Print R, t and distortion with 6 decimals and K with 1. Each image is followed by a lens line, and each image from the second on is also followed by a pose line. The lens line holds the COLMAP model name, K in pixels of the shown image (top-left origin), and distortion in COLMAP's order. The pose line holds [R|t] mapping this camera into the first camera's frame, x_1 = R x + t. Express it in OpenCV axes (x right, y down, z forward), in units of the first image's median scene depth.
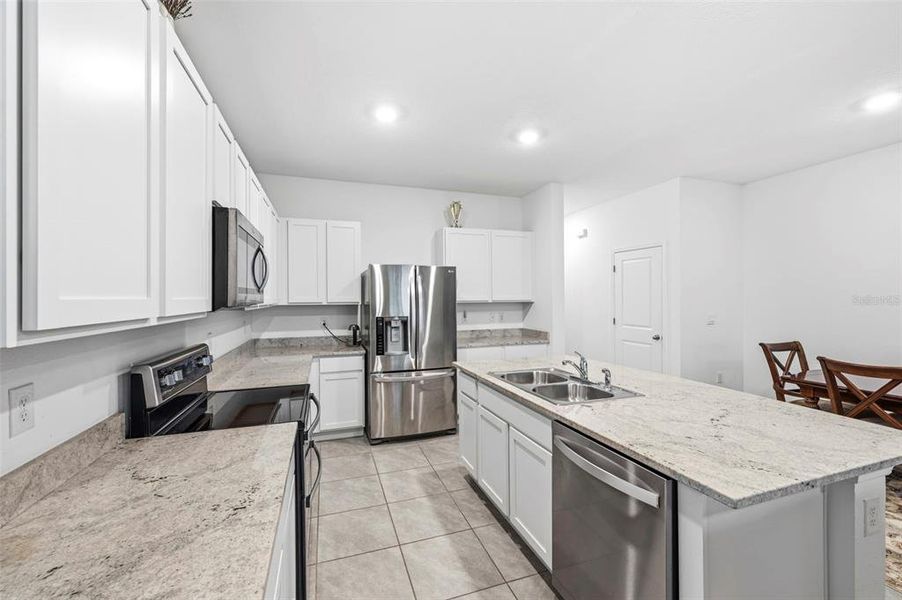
lens RADIAL K [[364.0, 0, 452.7], [0, 364.0, 296.6], [0, 0, 1]] dist [-0.000099, -0.000027]
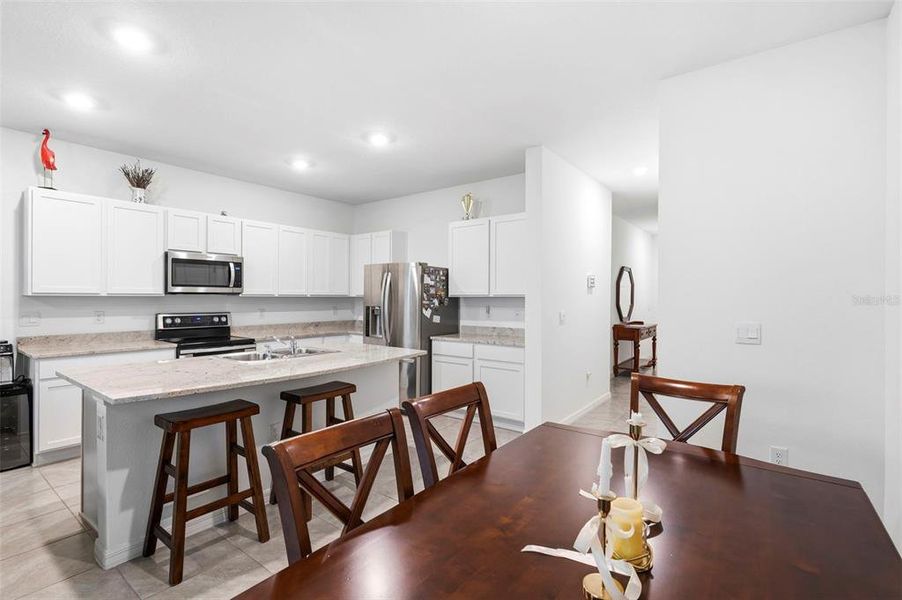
lens RADIAL K [[420.1, 0, 452.3], [0, 420.1, 297.8], [0, 0, 1]] dist [-0.002339, 0.000121]
pose [[0.558612, 0.009435, -0.829376, 1.093191], [-0.005460, 0.999955, 0.007698, 0.013108], [0.829411, 0.000228, 0.558638, 0.396852]]
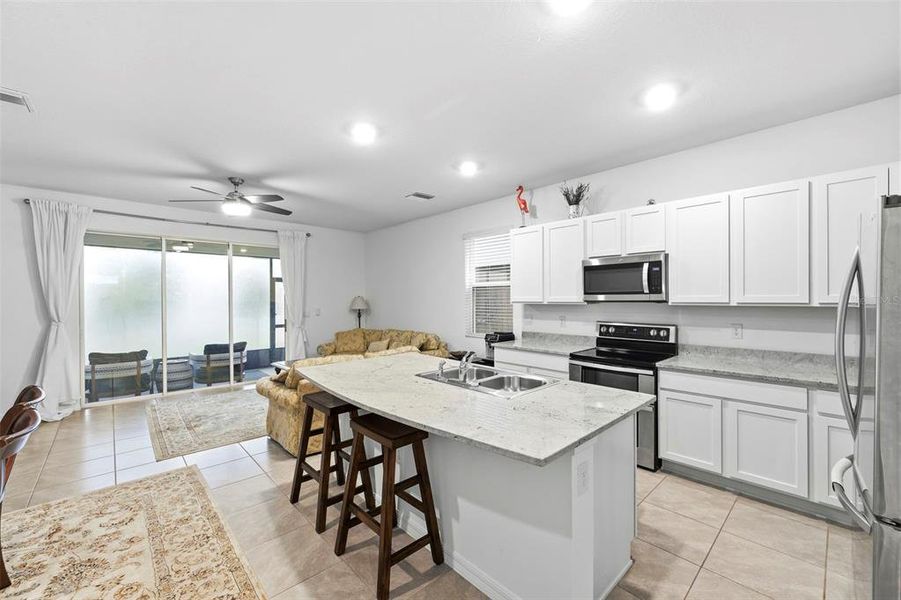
lens RADIAL K [[366.6, 0, 452.8], [0, 366.6, 298.7], [0, 0, 1]] dist [-0.001865, -0.000208]
pose [[-0.915433, 0.012654, -0.402272, 0.468520], [0.012794, 0.999915, 0.002340, -0.000998], [0.402268, -0.003005, -0.915517, 1.145880]]
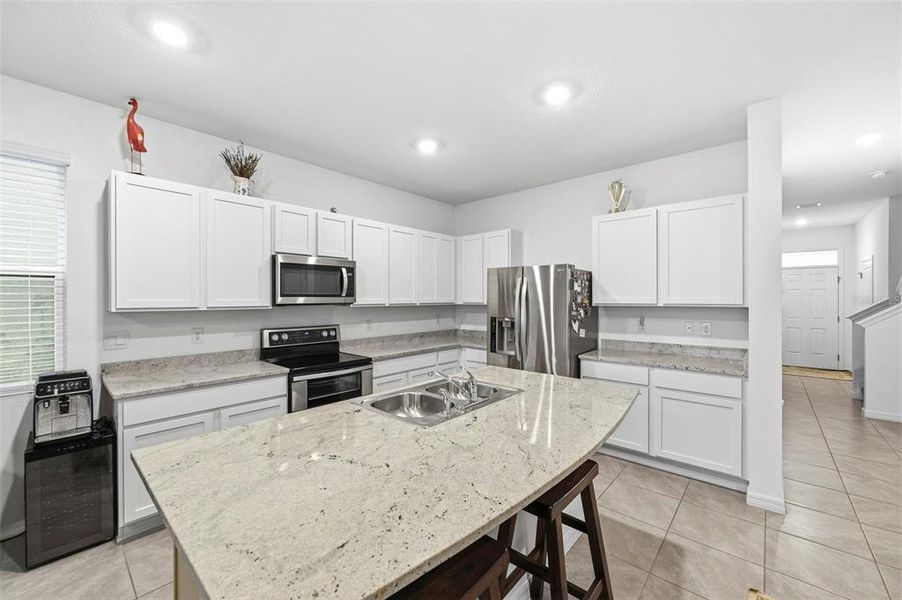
lens RADIAL K [[360.4, 0, 451.5], [0, 360.4, 299.6], [0, 0, 1]] dist [-0.003312, -0.000463]
pose [[0.489332, 0.007824, -0.872062, 0.623525], [0.001278, 0.999952, 0.009689, -0.005586], [0.872097, -0.005856, 0.489299, 0.342822]]
